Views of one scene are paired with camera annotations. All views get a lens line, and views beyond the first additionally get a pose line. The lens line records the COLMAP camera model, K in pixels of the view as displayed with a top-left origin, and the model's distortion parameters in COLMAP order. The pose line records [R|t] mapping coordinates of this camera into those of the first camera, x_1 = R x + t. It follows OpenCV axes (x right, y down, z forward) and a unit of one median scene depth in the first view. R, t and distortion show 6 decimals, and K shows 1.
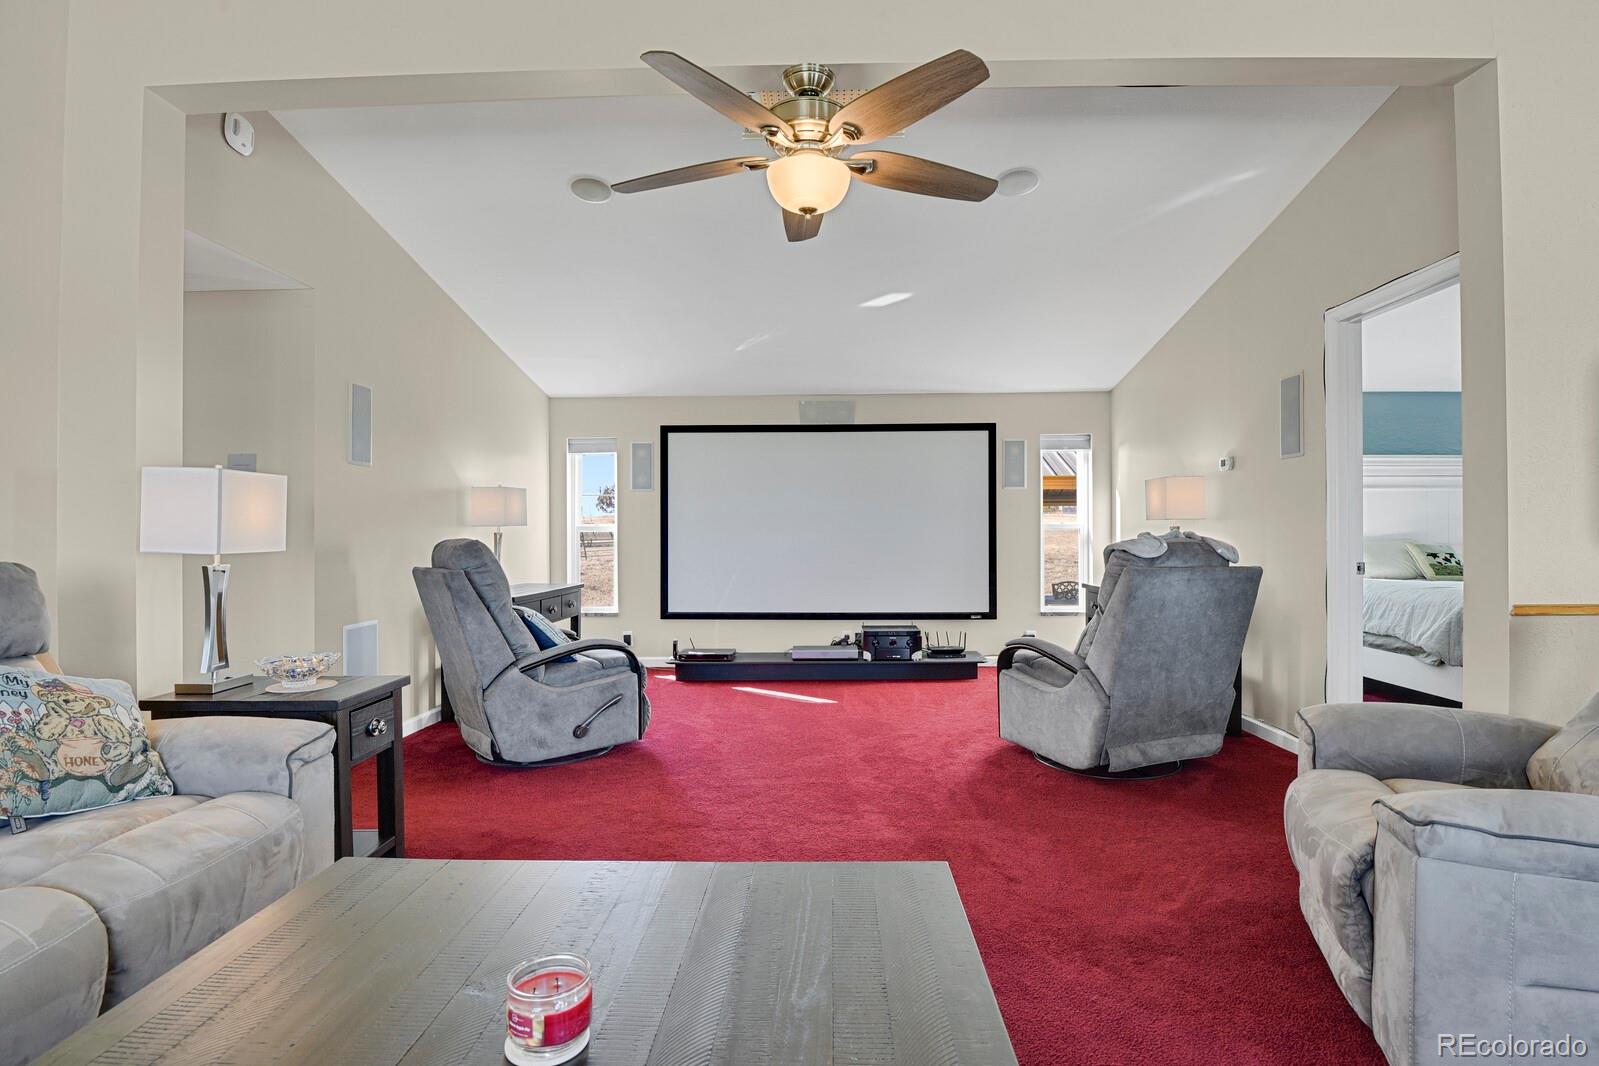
lens RADIAL K [[779.8, 0, 810.6], [0, 779.8, 532.8], [0, 0, 1]] dist [-0.026878, -0.003734]
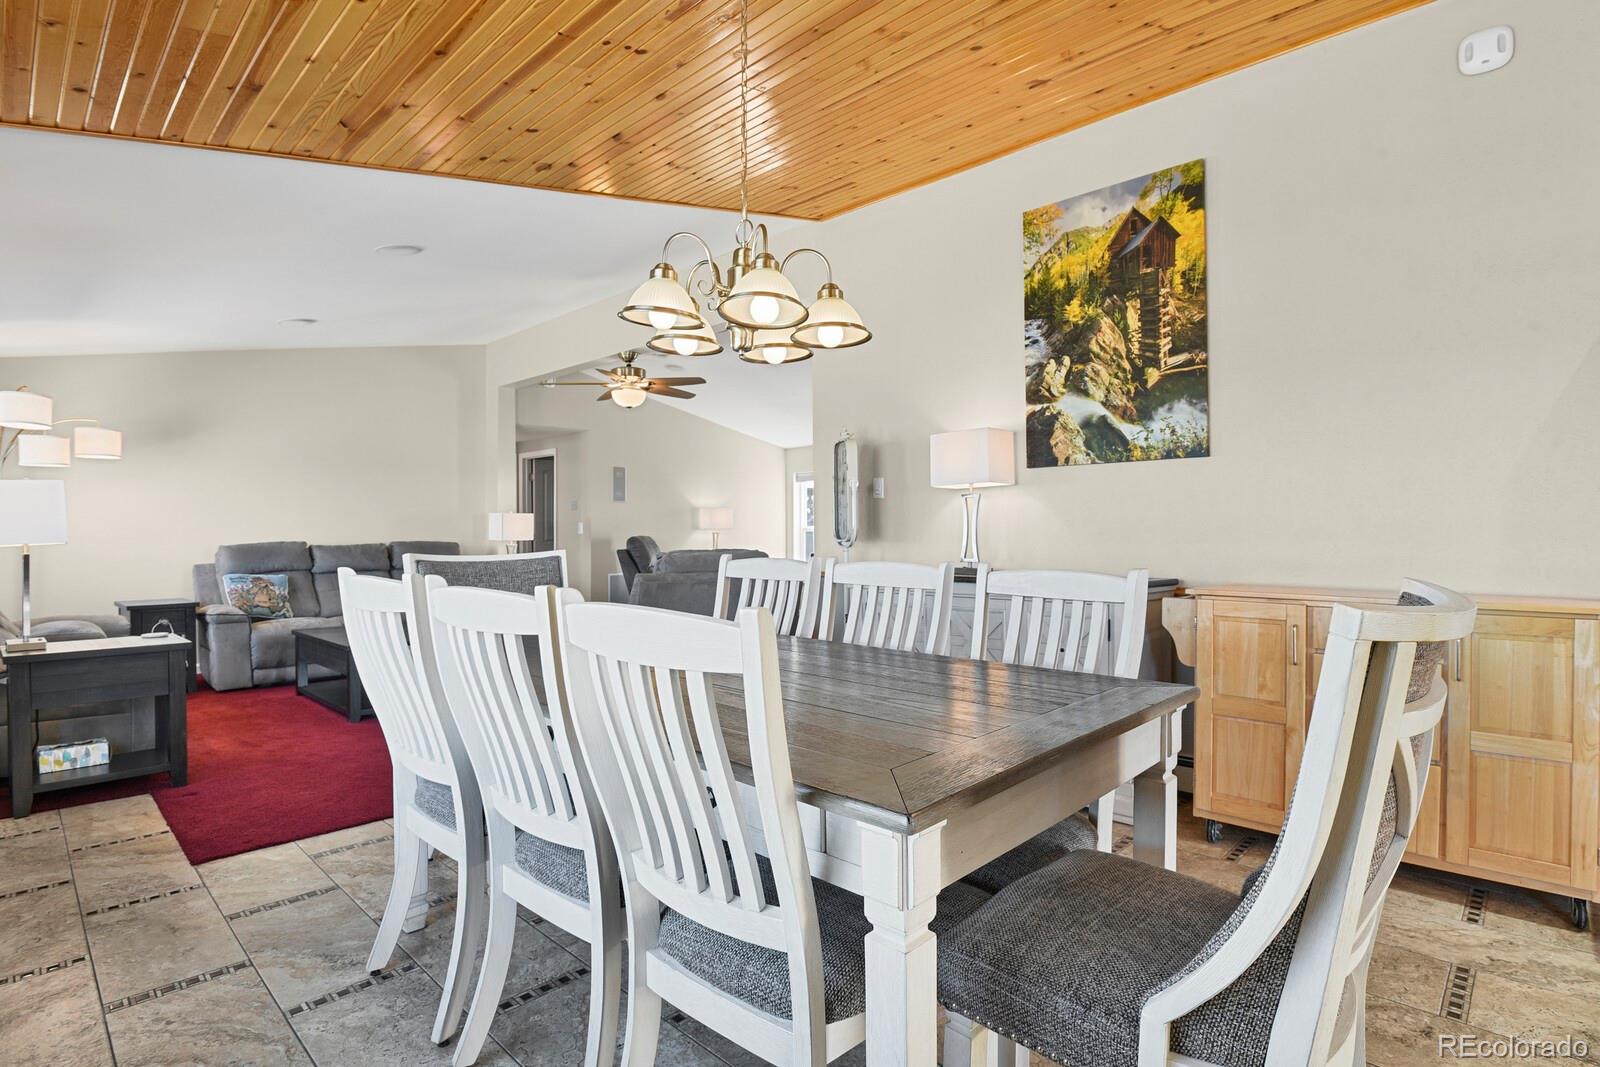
lens RADIAL K [[793.0, 0, 806.2], [0, 793.0, 533.2], [0, 0, 1]] dist [-0.025865, -0.001953]
pose [[0.736802, 0.002999, -0.676102, 1.506762], [0.001768, 0.999978, 0.006363, -0.014057], [0.676107, -0.005883, 0.736780, -0.352834]]
